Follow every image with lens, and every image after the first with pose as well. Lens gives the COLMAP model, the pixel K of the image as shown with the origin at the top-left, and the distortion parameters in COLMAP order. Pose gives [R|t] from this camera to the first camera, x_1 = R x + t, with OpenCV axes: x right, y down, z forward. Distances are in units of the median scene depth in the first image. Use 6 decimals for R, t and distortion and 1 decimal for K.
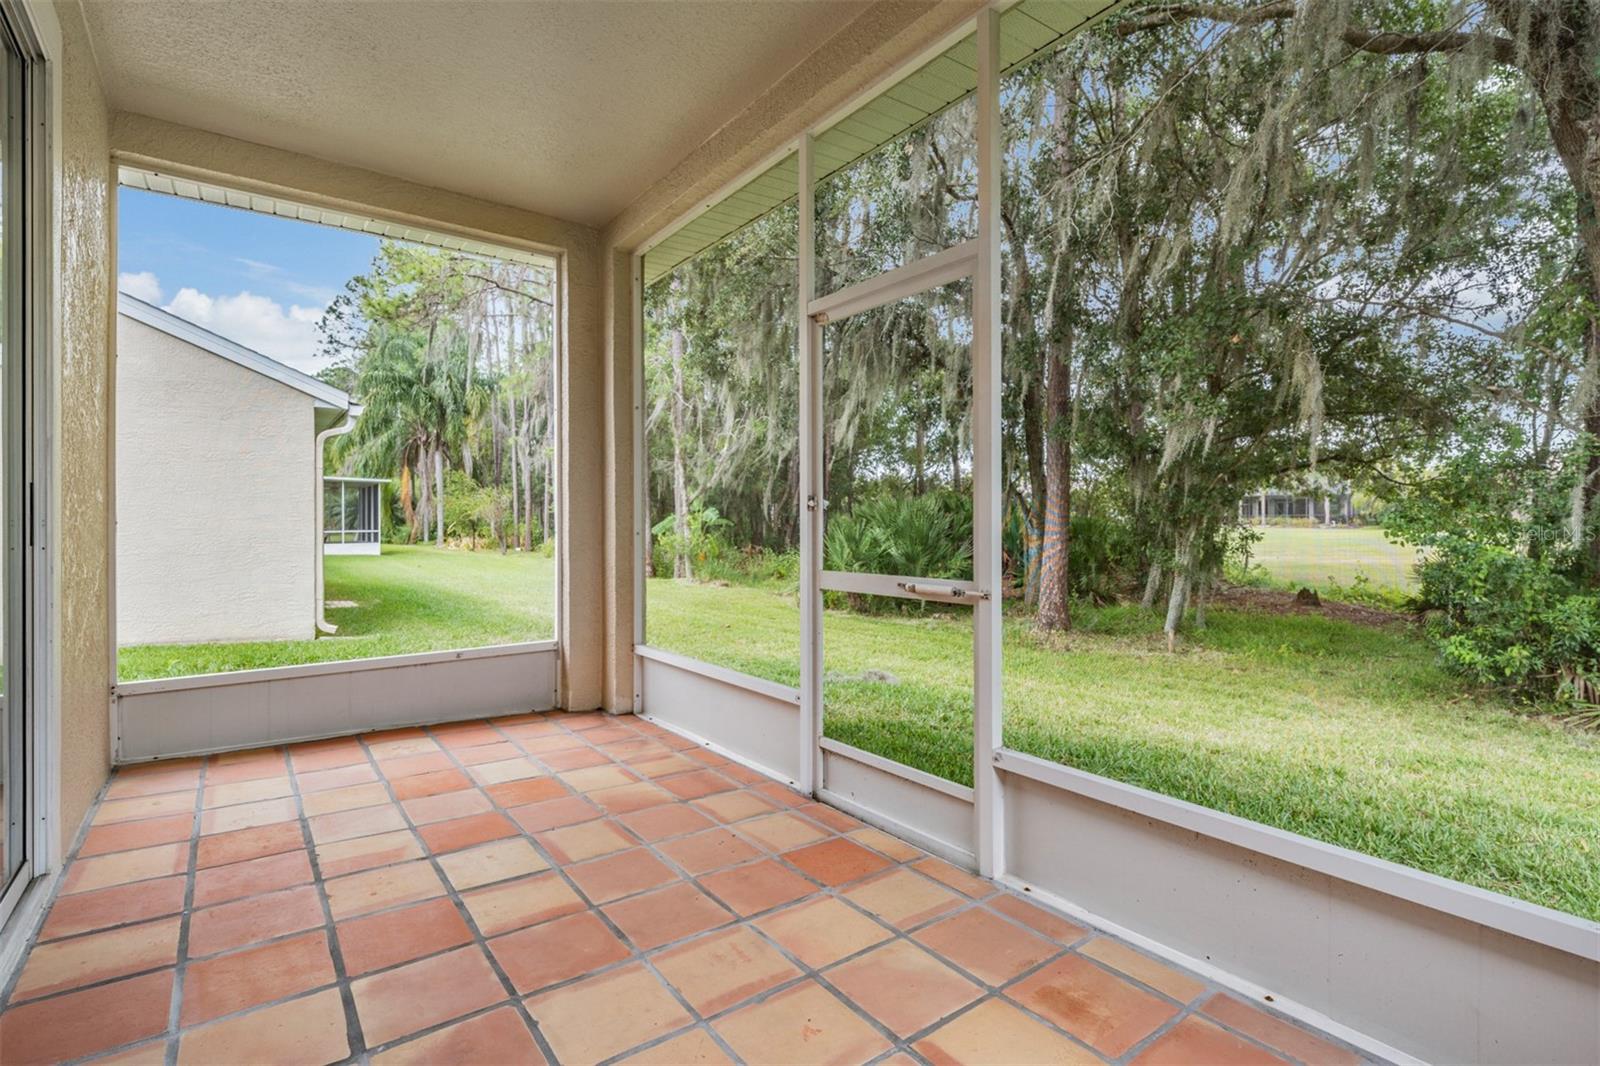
lens RADIAL K [[776.1, 0, 808.3], [0, 776.1, 516.3], [0, 0, 1]] dist [0.001282, 0.000106]
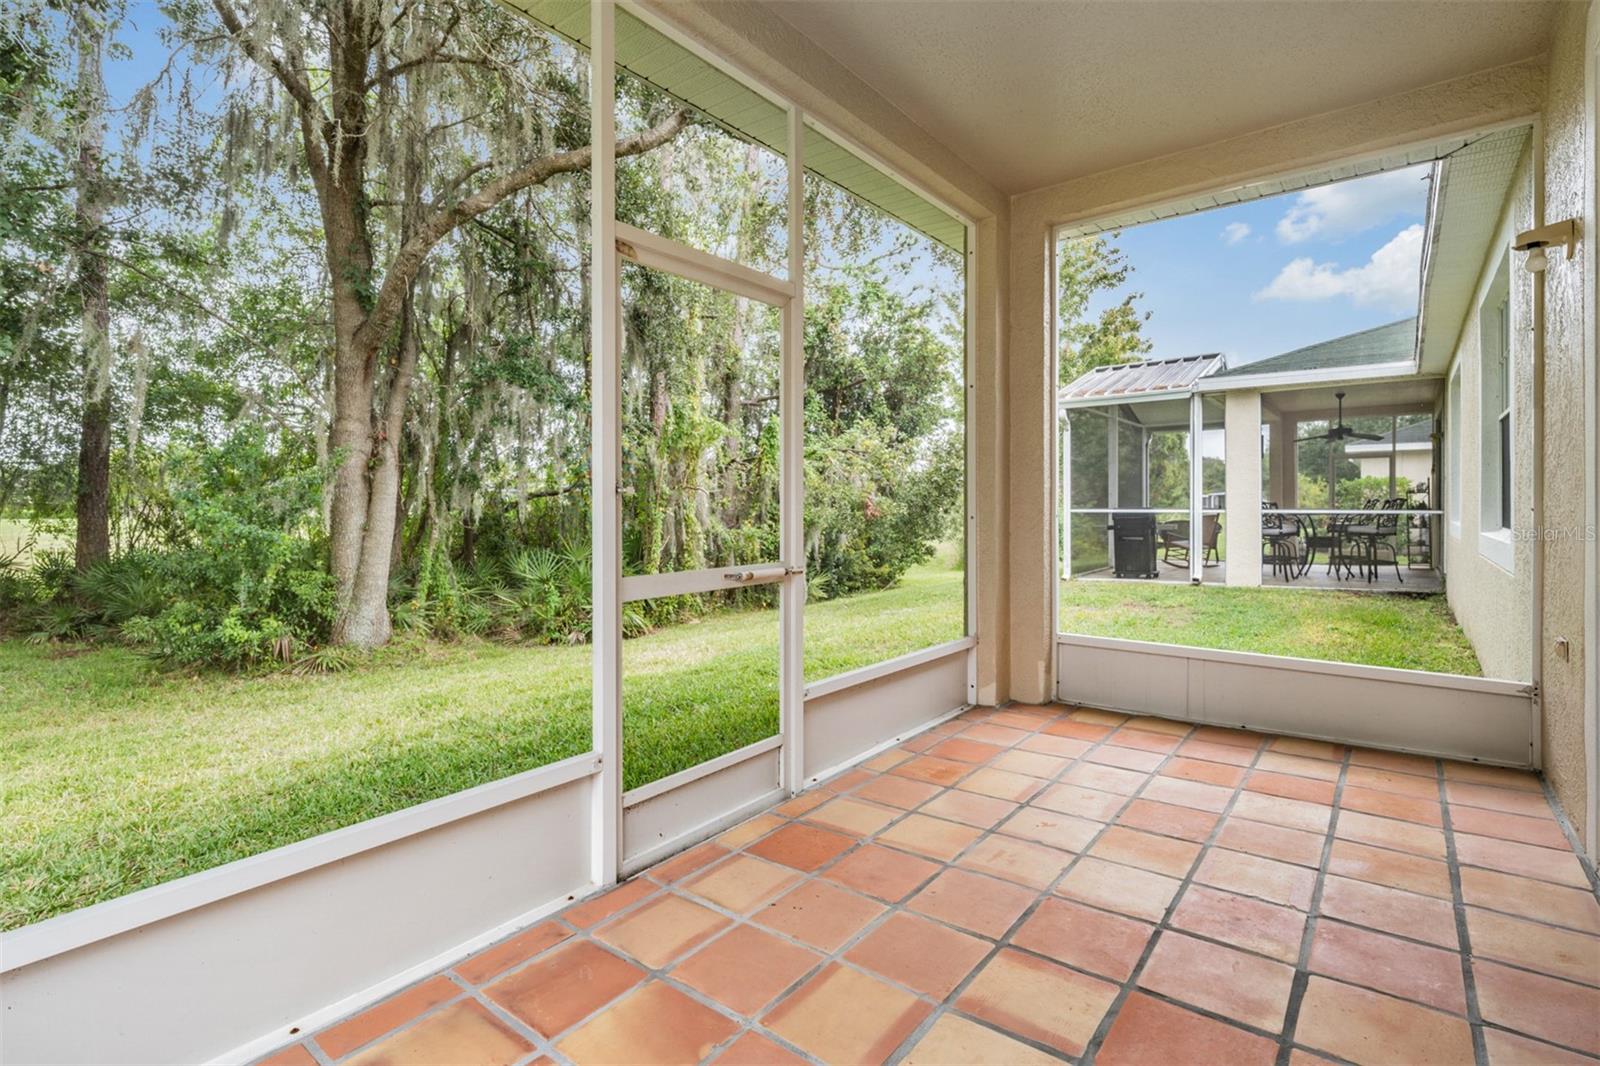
lens RADIAL K [[776.1, 0, 808.3], [0, 776.1, 516.3], [0, 0, 1]] dist [0.001282, 0.000106]
pose [[-0.276019, -0.011762, 0.961080, -0.991187], [-0.003577, 0.999931, 0.011210, 0.006333], [-0.961145, -0.000343, -0.276042, 1.359578]]
